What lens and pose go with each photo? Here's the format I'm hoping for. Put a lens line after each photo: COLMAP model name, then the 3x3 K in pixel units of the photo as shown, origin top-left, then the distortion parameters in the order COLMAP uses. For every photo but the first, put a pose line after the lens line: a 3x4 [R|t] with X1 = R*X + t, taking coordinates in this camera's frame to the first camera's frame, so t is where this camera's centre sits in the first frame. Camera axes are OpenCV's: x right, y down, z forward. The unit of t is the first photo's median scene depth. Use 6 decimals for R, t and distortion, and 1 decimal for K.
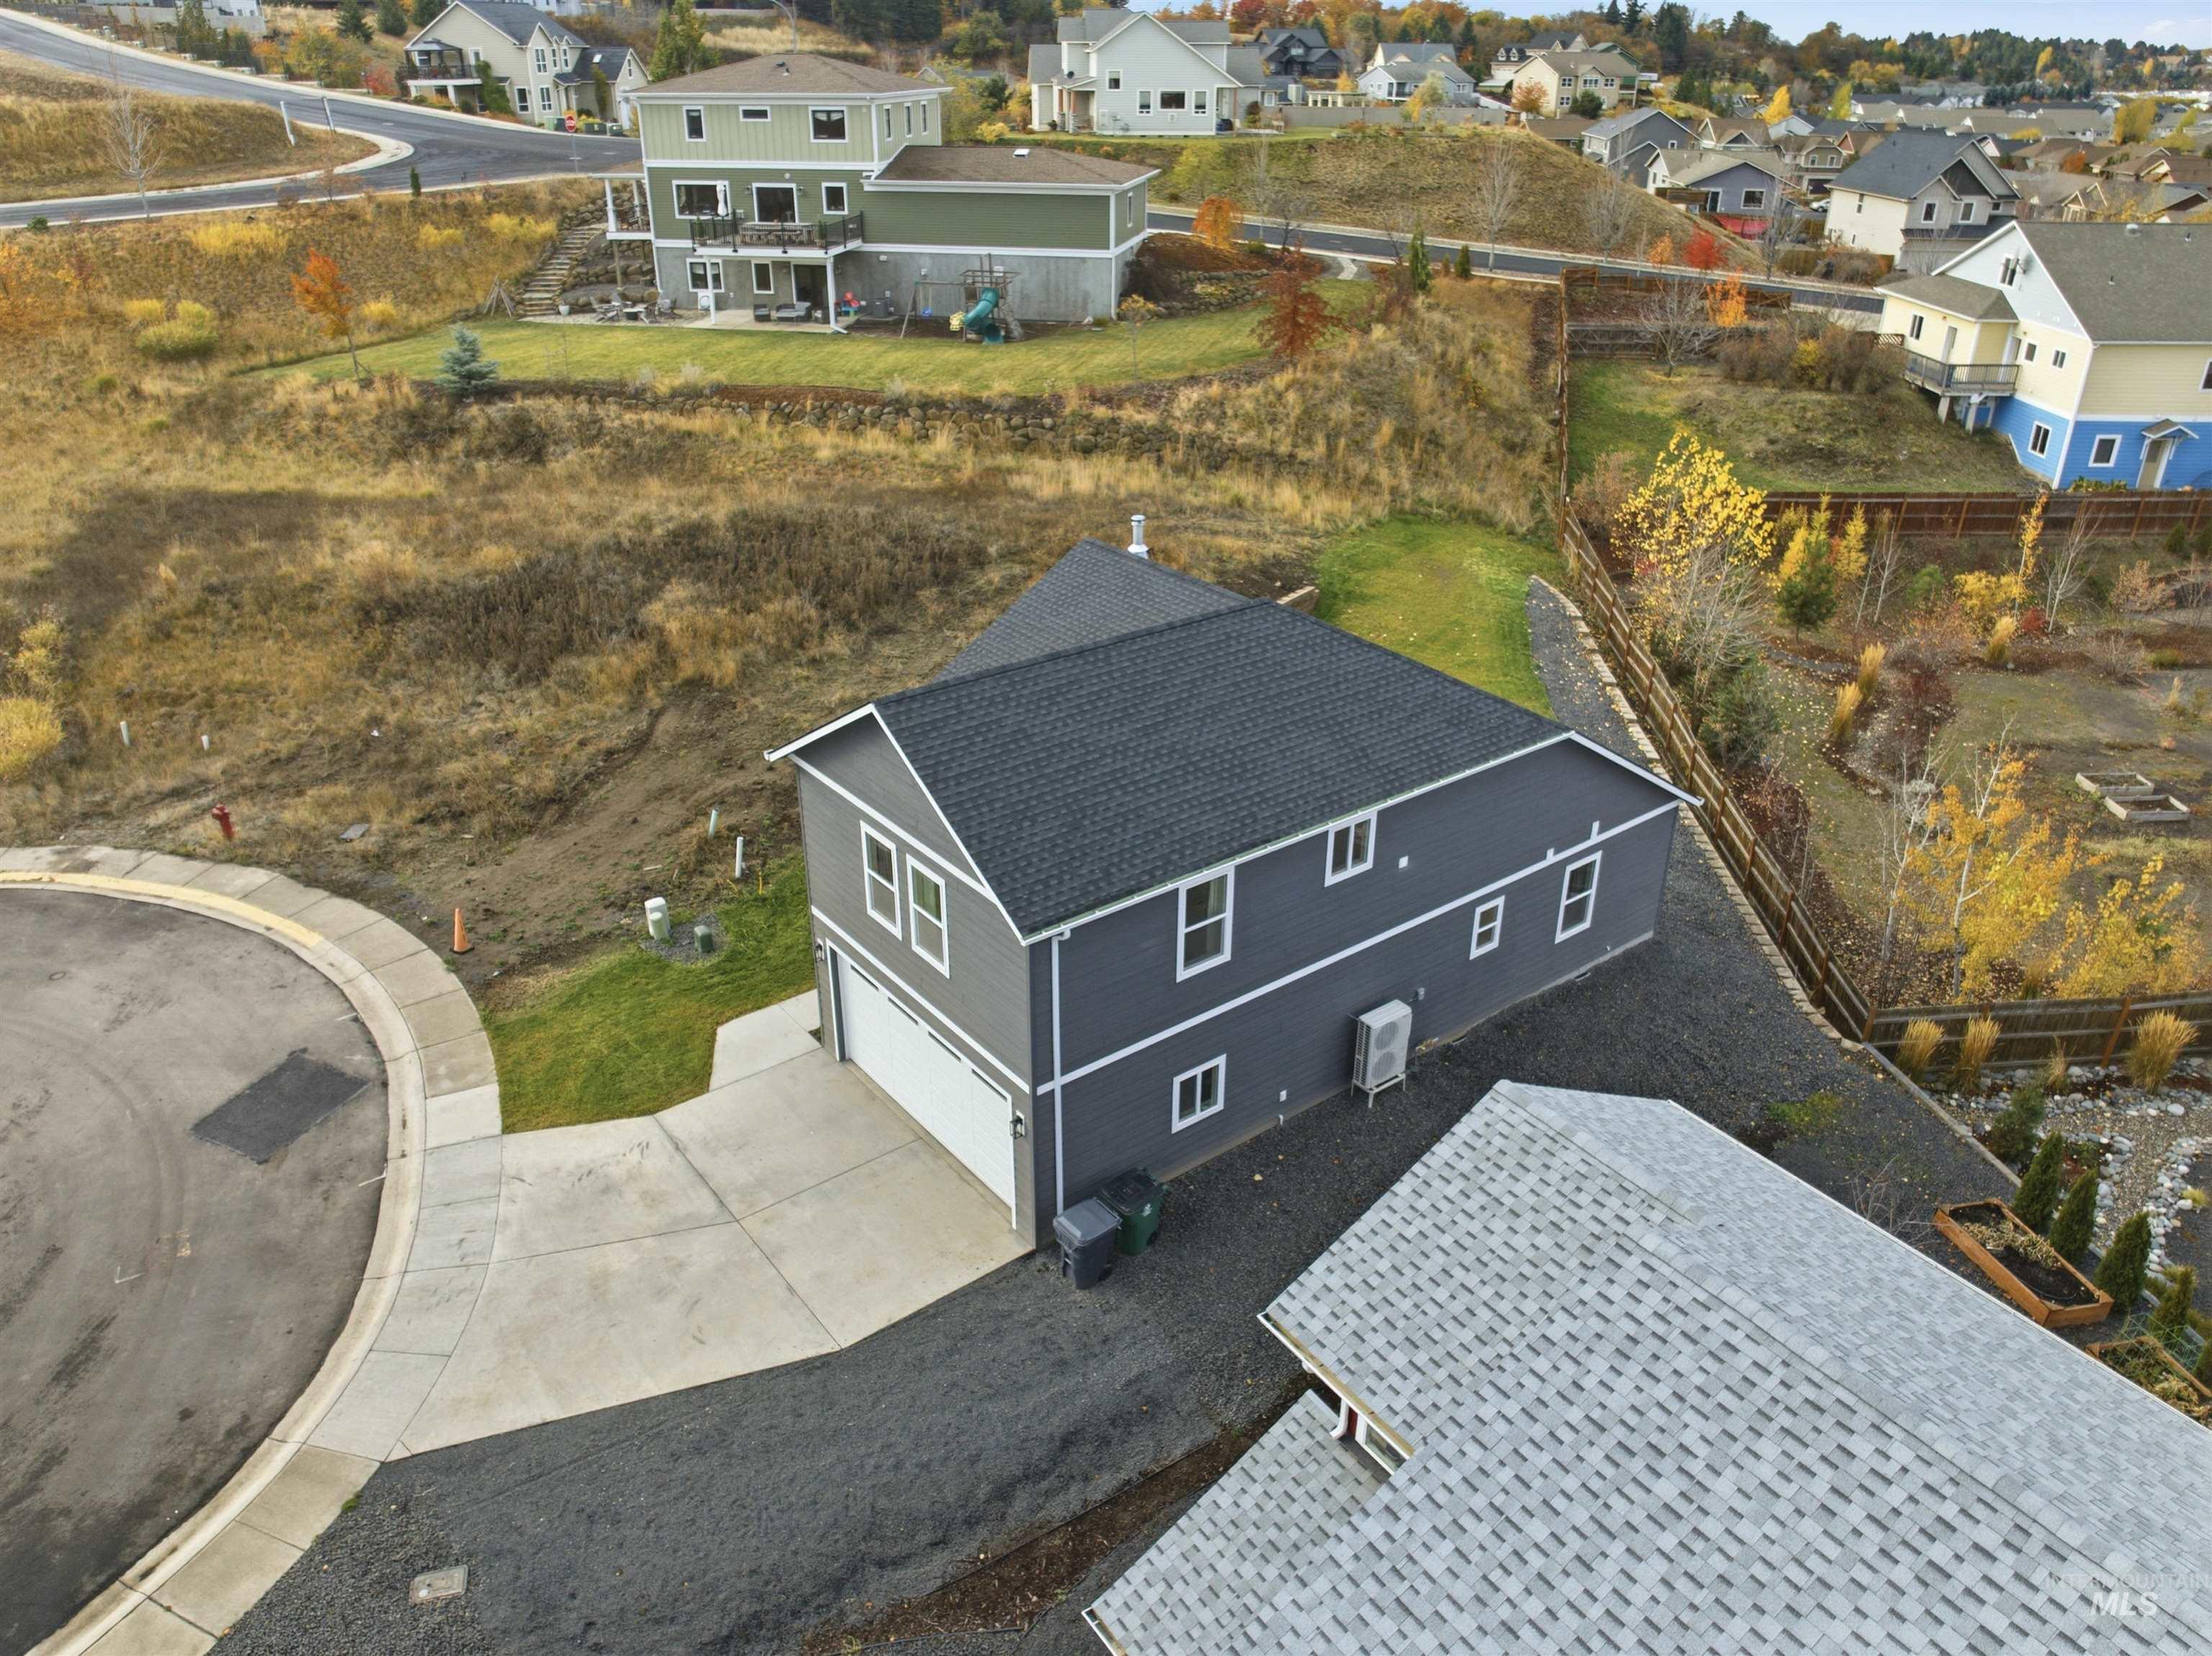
lens RADIAL K [[1572.4, 0, 1106.6], [0, 1572.4, 816.5], [0, 0, 1]] dist [-0.042005, 0.003872]
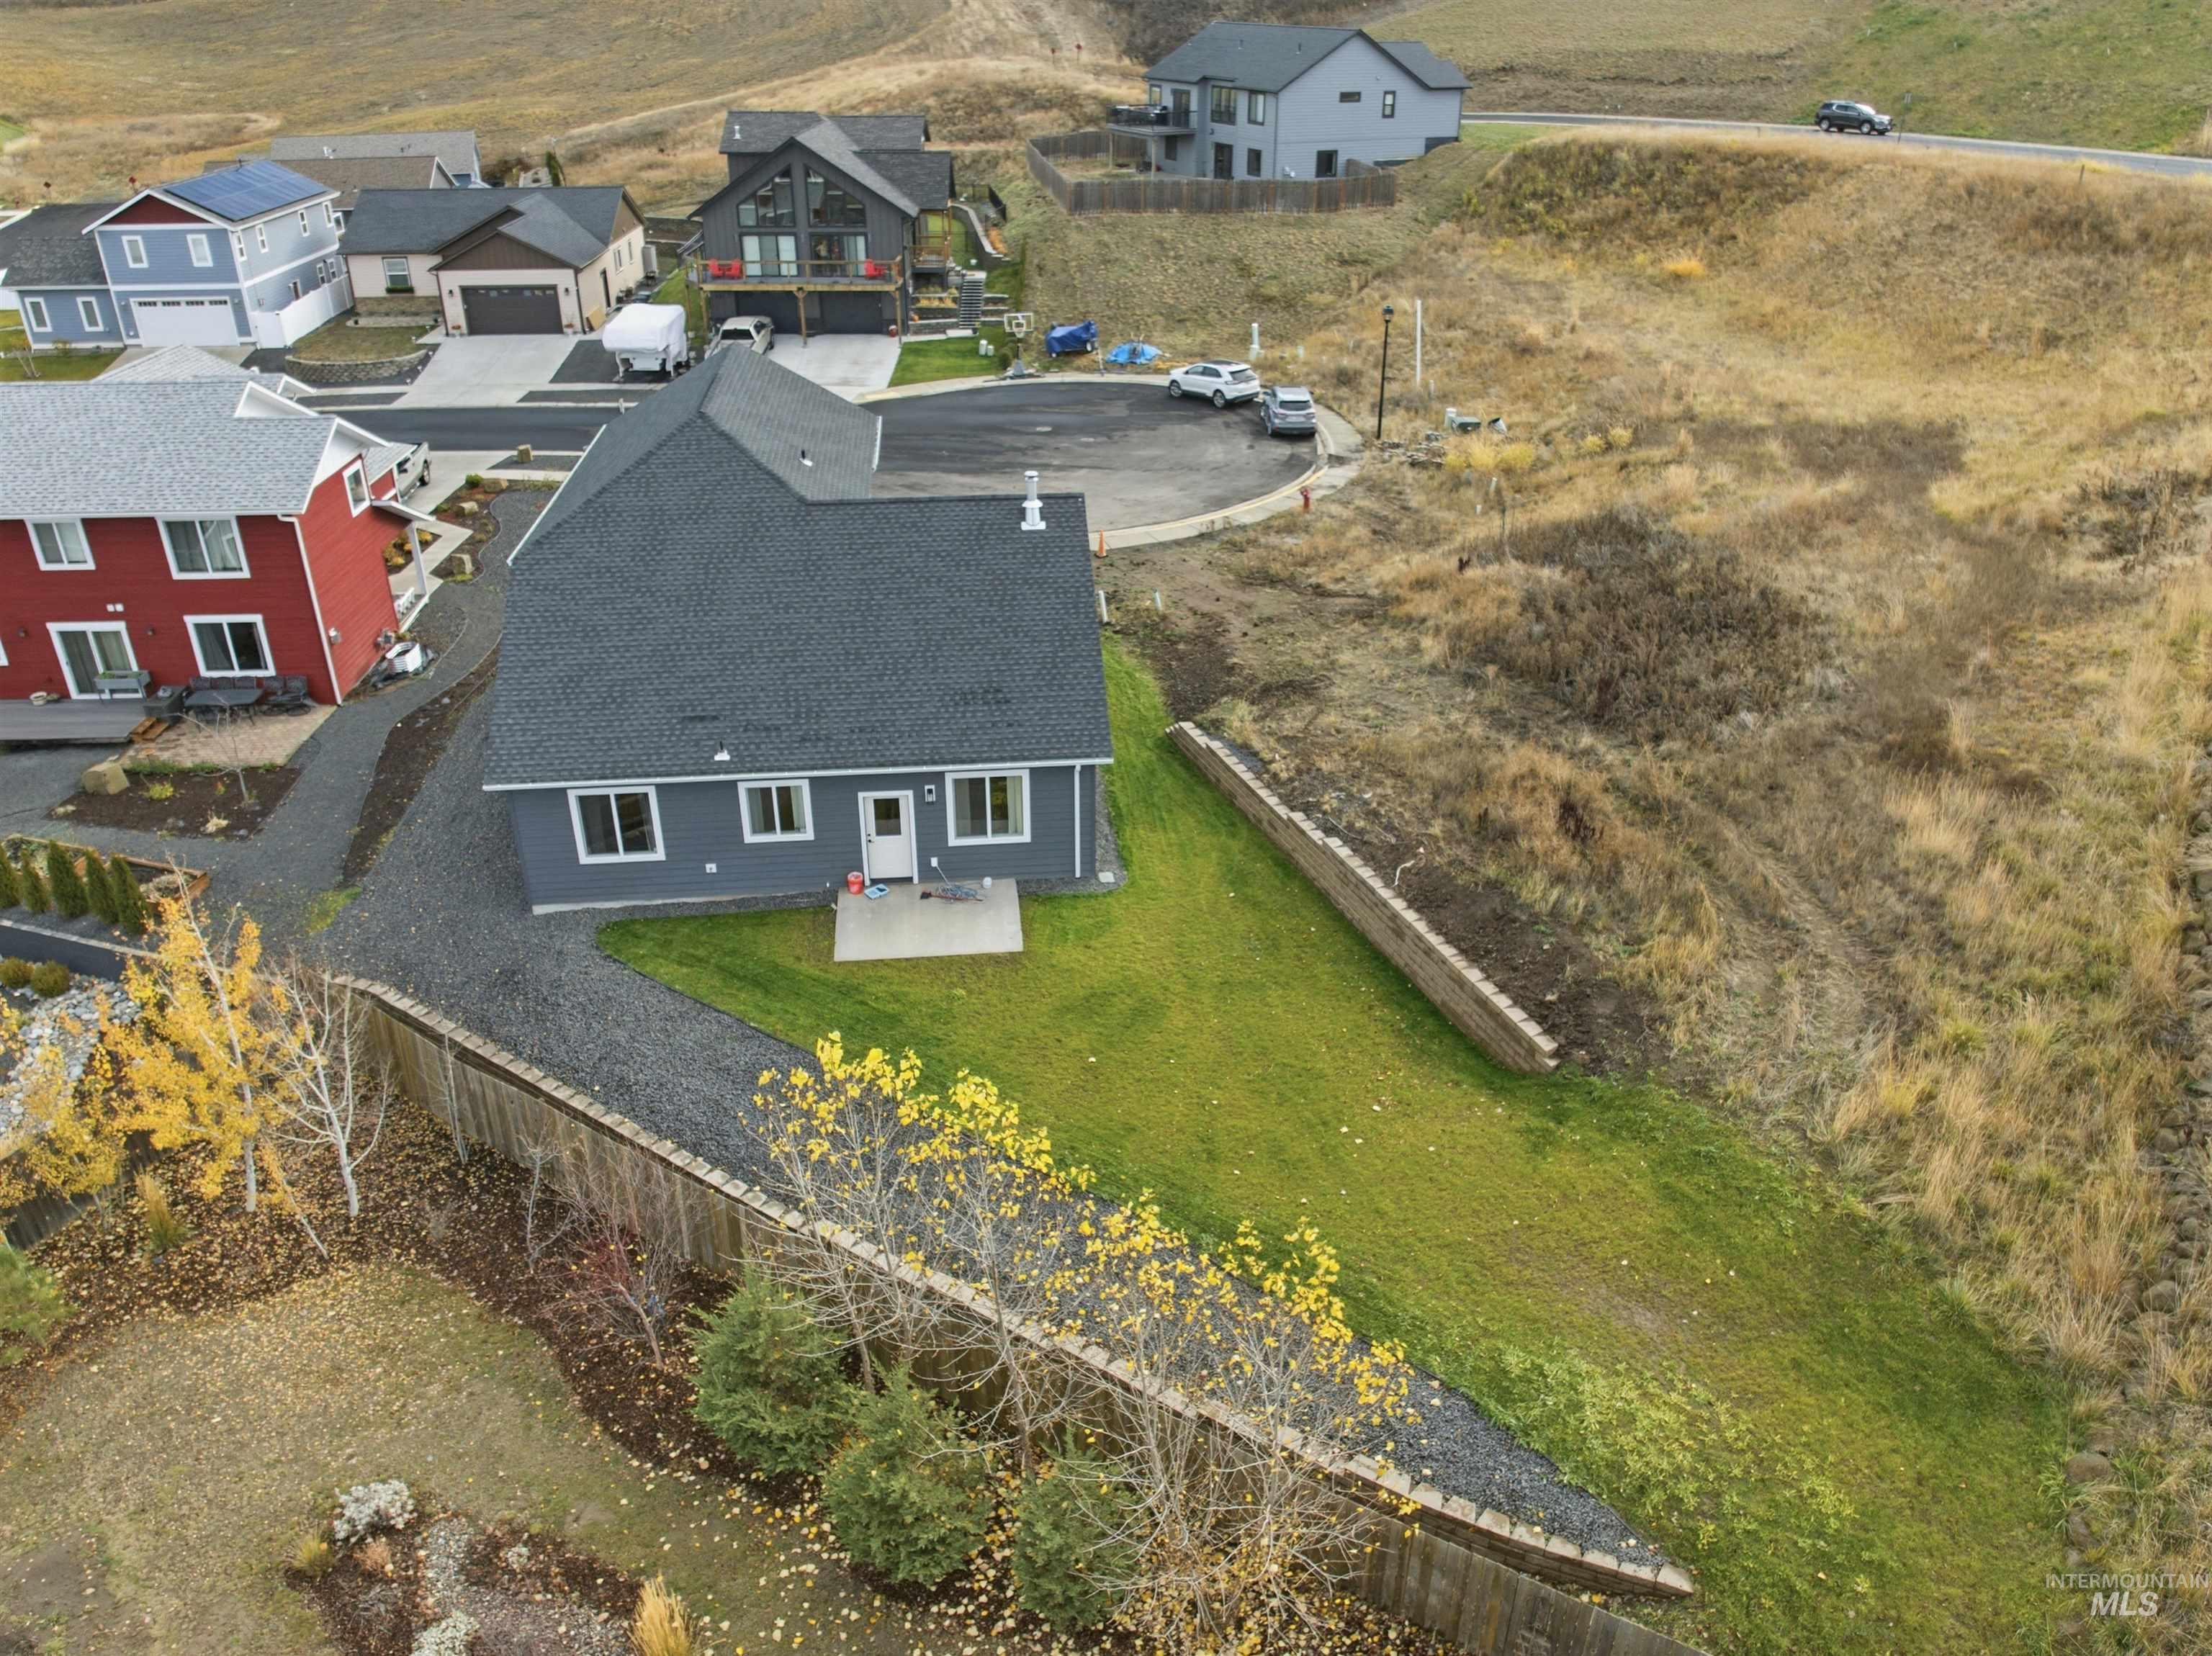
lens RADIAL K [[1572.4, 0, 1115.6], [0, 1572.4, 815.7], [0, 0, 1]] dist [-0.042005, 0.003872]
pose [[-0.518280, 0.400625, -0.755570, 0.951601], [-0.386065, 0.678744, 0.624709, -0.782562], [0.763112, 0.615473, -0.197112, 1.554532]]
